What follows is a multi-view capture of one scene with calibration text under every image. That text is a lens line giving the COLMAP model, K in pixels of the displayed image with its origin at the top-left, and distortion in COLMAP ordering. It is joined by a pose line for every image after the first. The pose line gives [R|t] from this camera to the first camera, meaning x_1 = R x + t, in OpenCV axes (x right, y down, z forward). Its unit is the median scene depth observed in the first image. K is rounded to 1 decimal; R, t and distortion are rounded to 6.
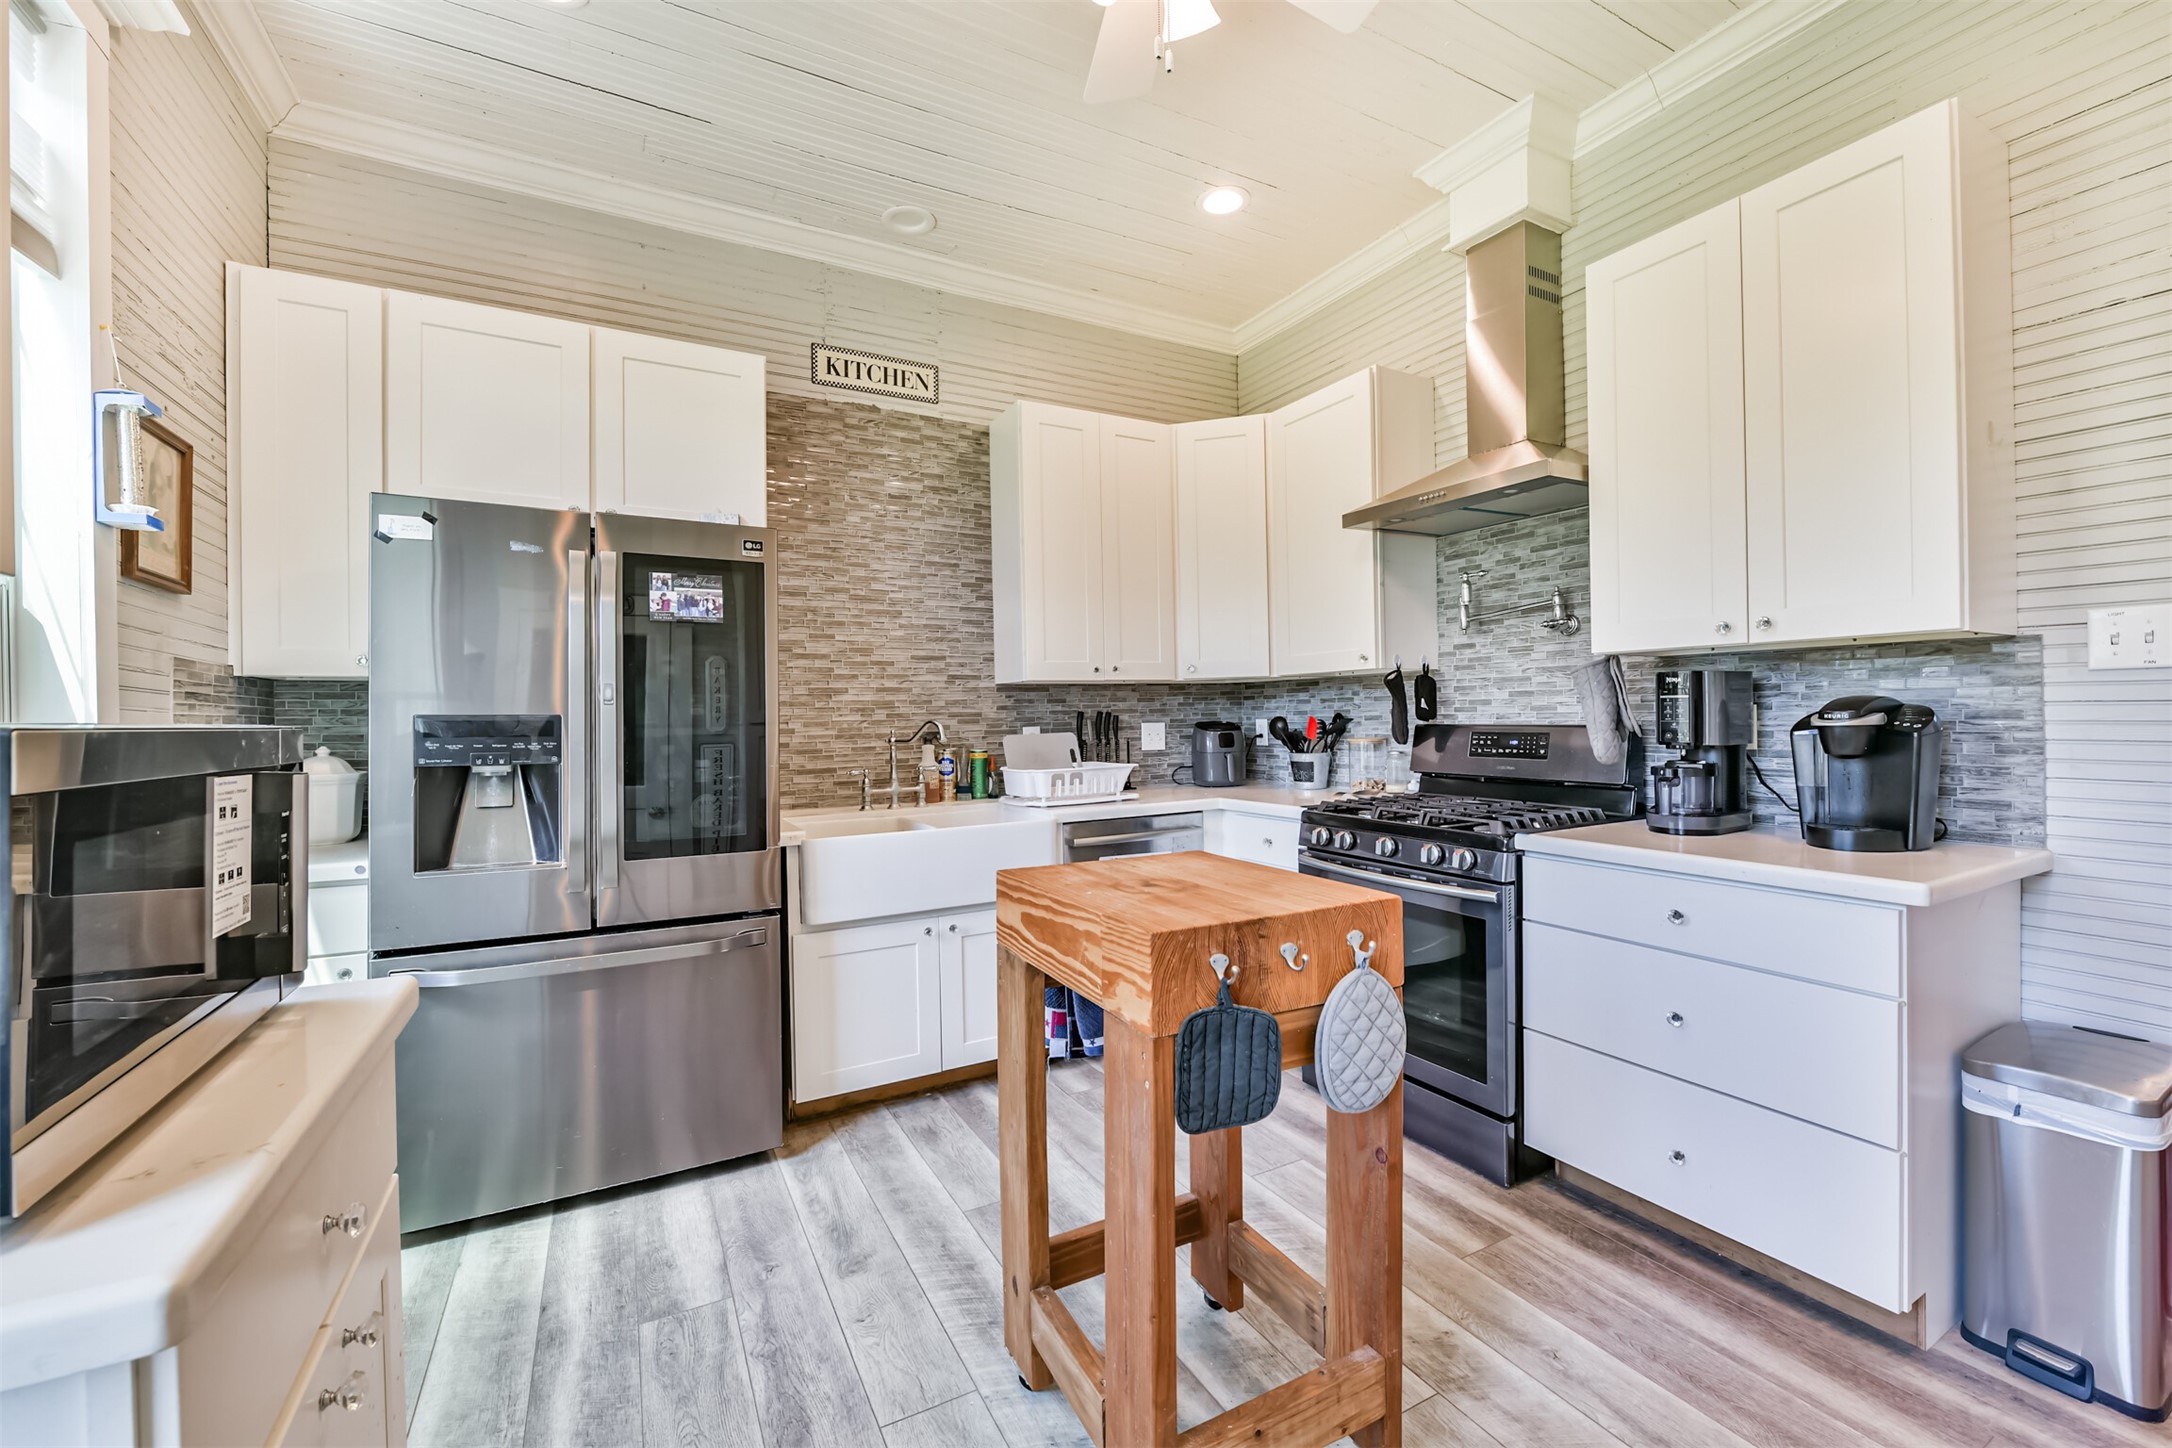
lens RADIAL K [[856.0, 0, 1085.4], [0, 856.0, 714.3], [0, 0, 1]] dist [-0.008643, -0.000572]
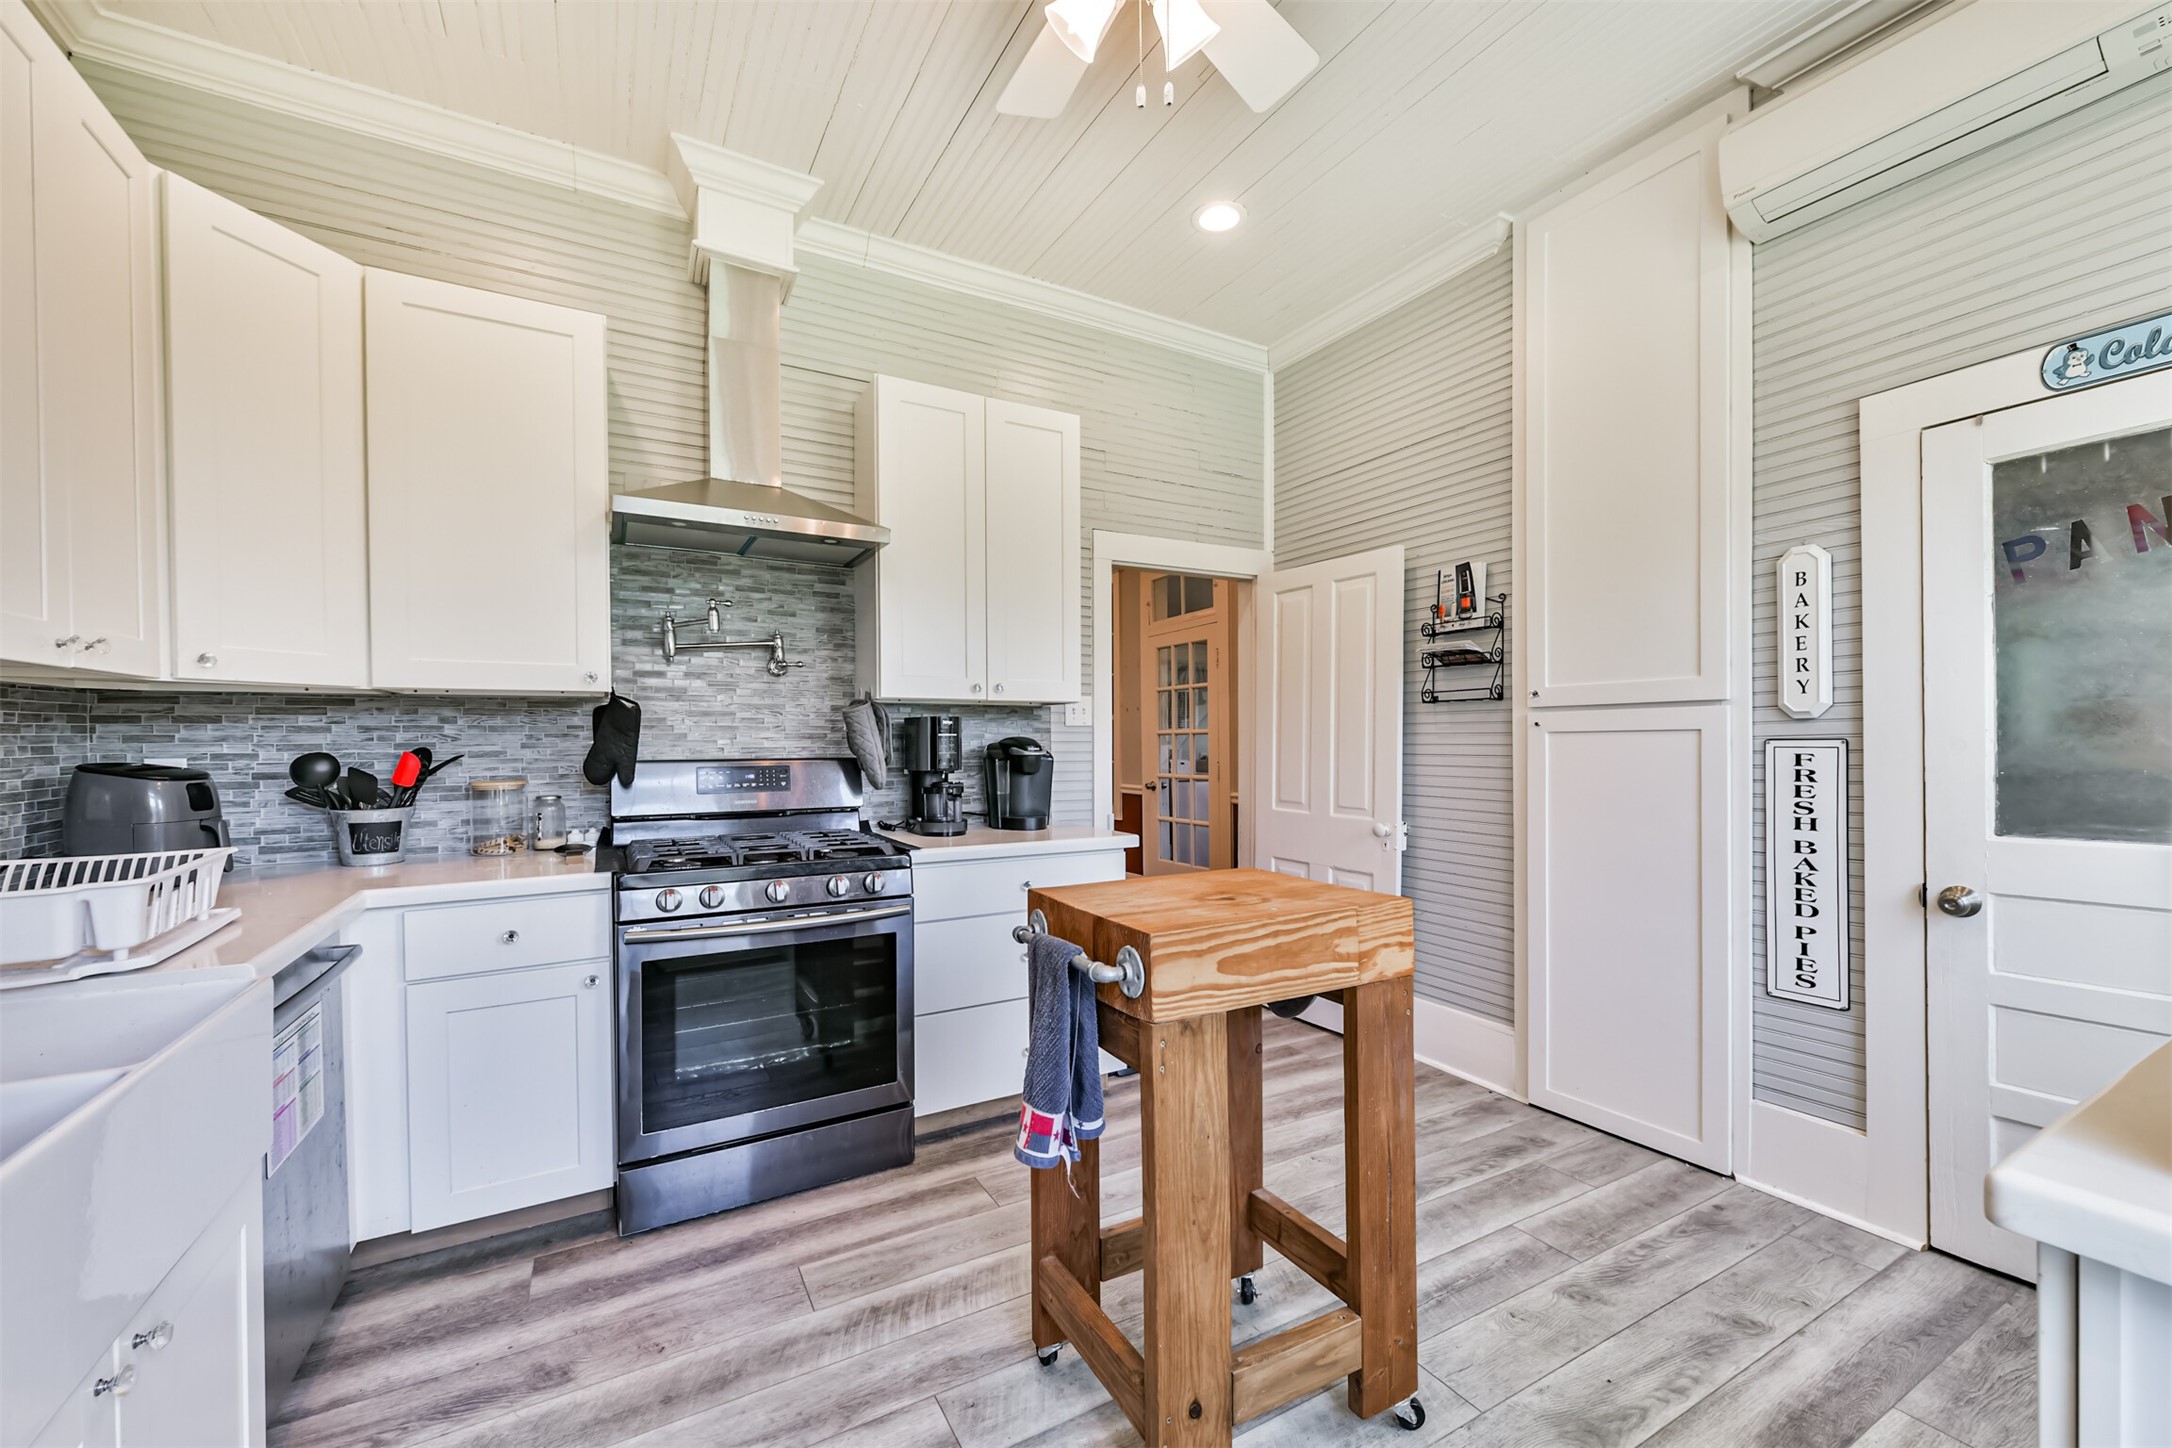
lens RADIAL K [[856.0, 0, 1084.0], [0, 856.0, 741.6], [0, 0, 1]] dist [-0.008643, -0.000572]
pose [[-0.013165, 0.013932, 0.999816, -0.430660], [0.005306, 0.999890, -0.013863, 0.006518], [-0.999899, 0.005123, -0.013237, 0.512822]]
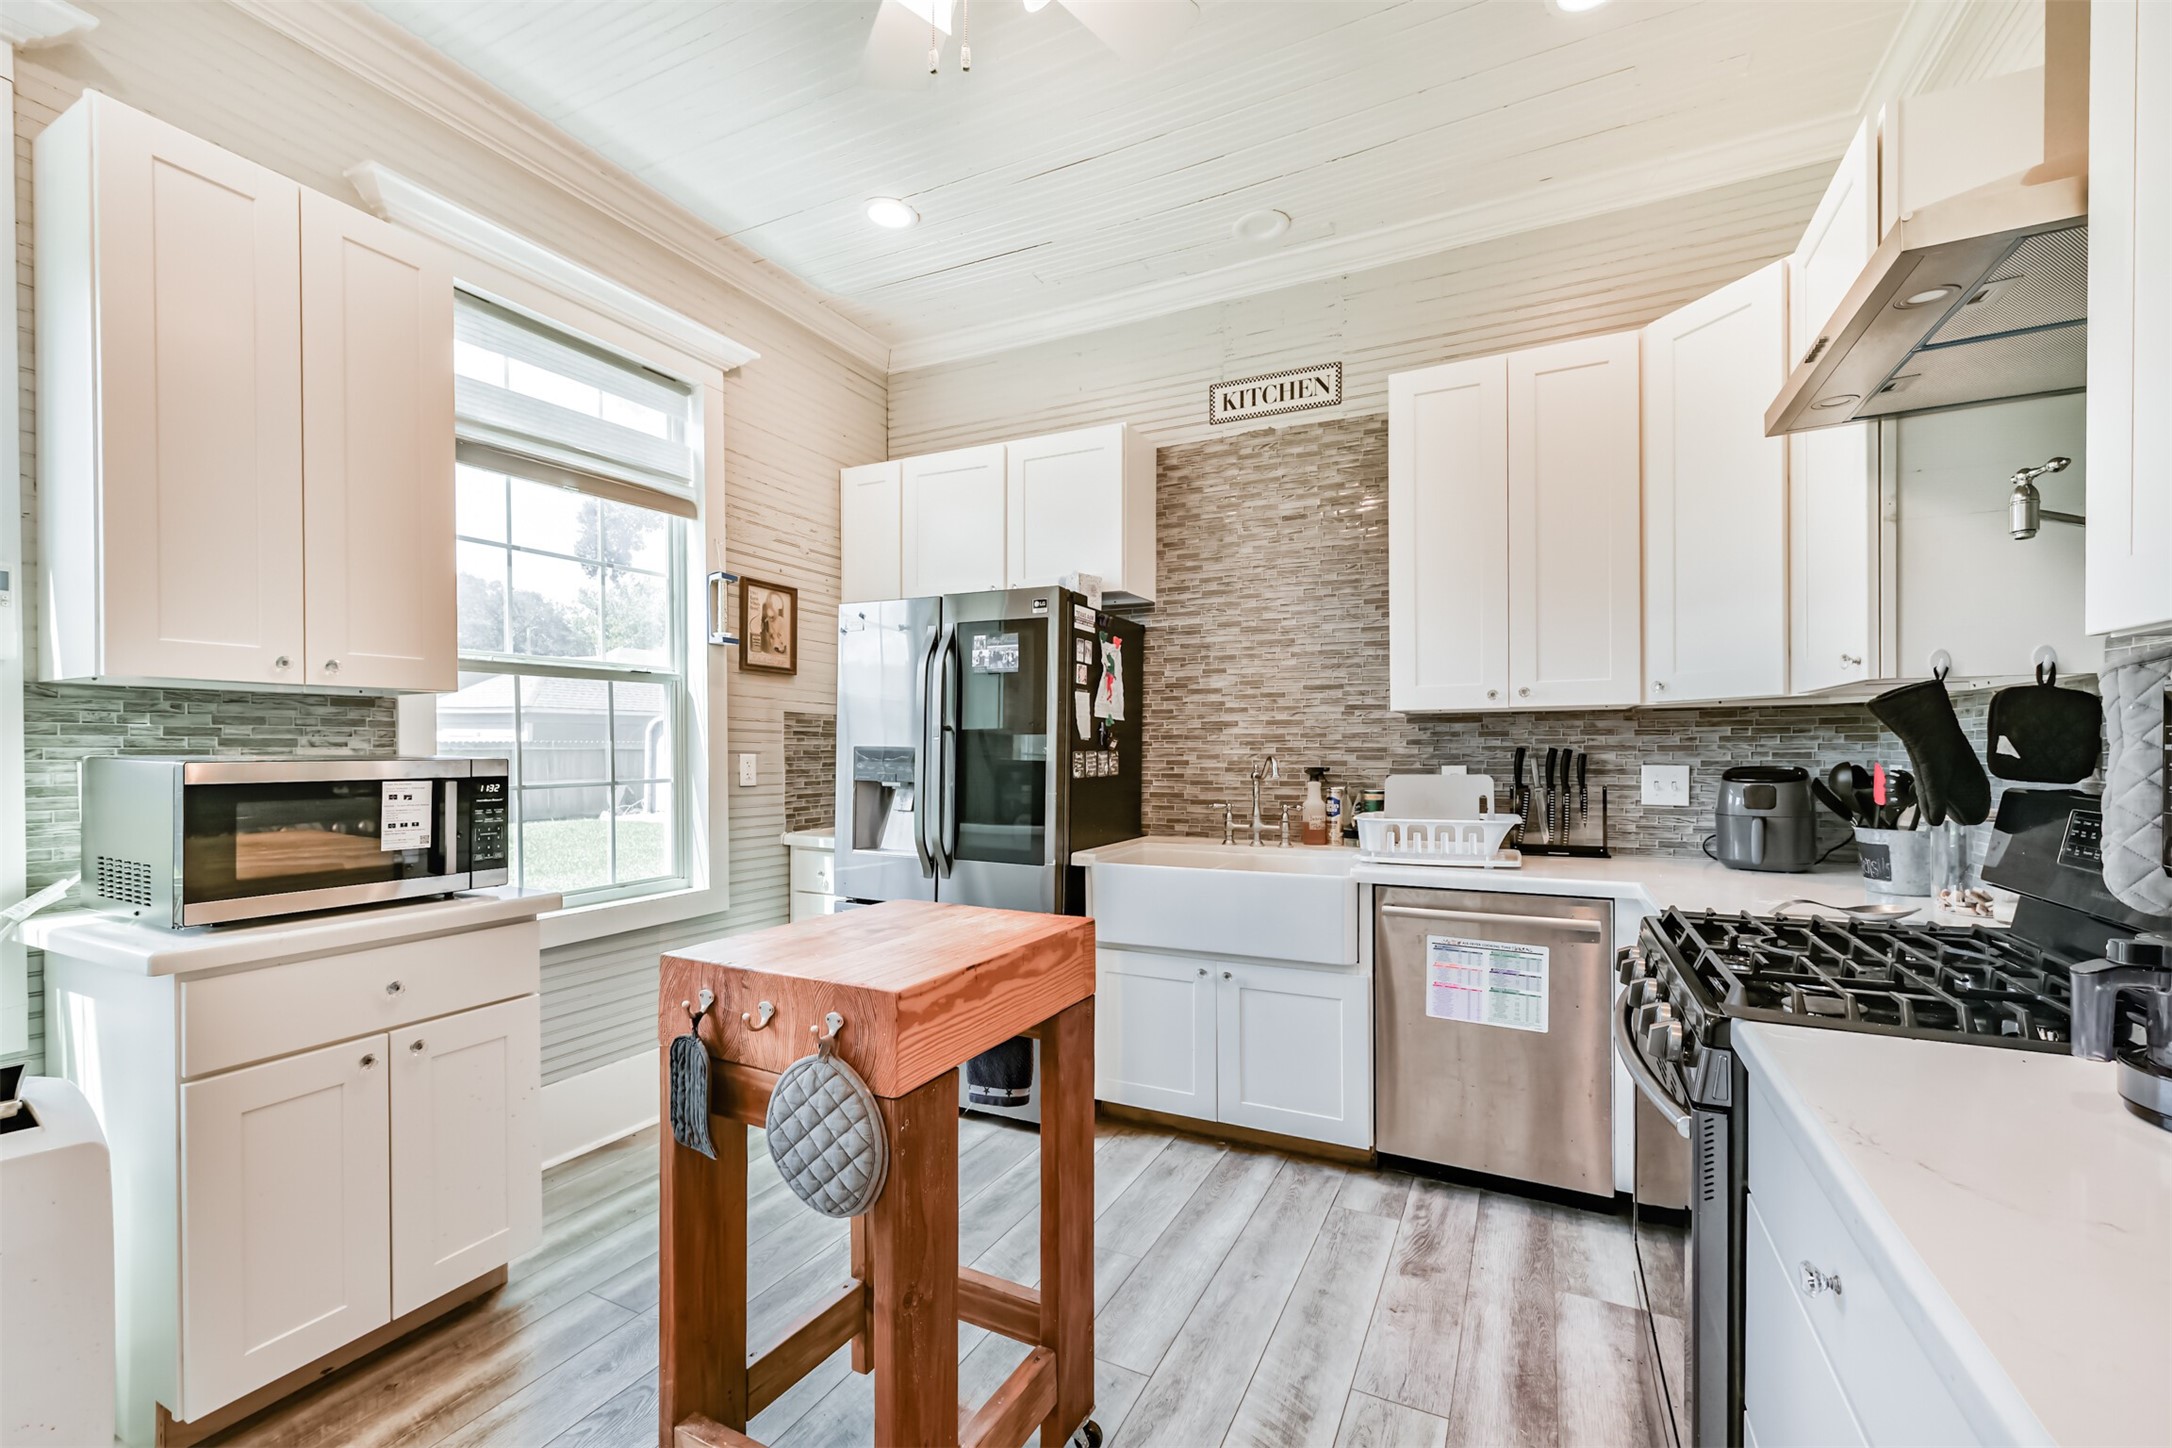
lens RADIAL K [[888.4, 0, 1105.4], [0, 888.4, 748.4], [0, 0, 1]] dist [0.002548, 0.000045]
pose [[0.589367, 0.017667, -0.807672, 0.465419], [-0.006444, 0.999832, 0.017168, -0.015539], [0.807840, -0.004913, 0.589382, 0.258949]]
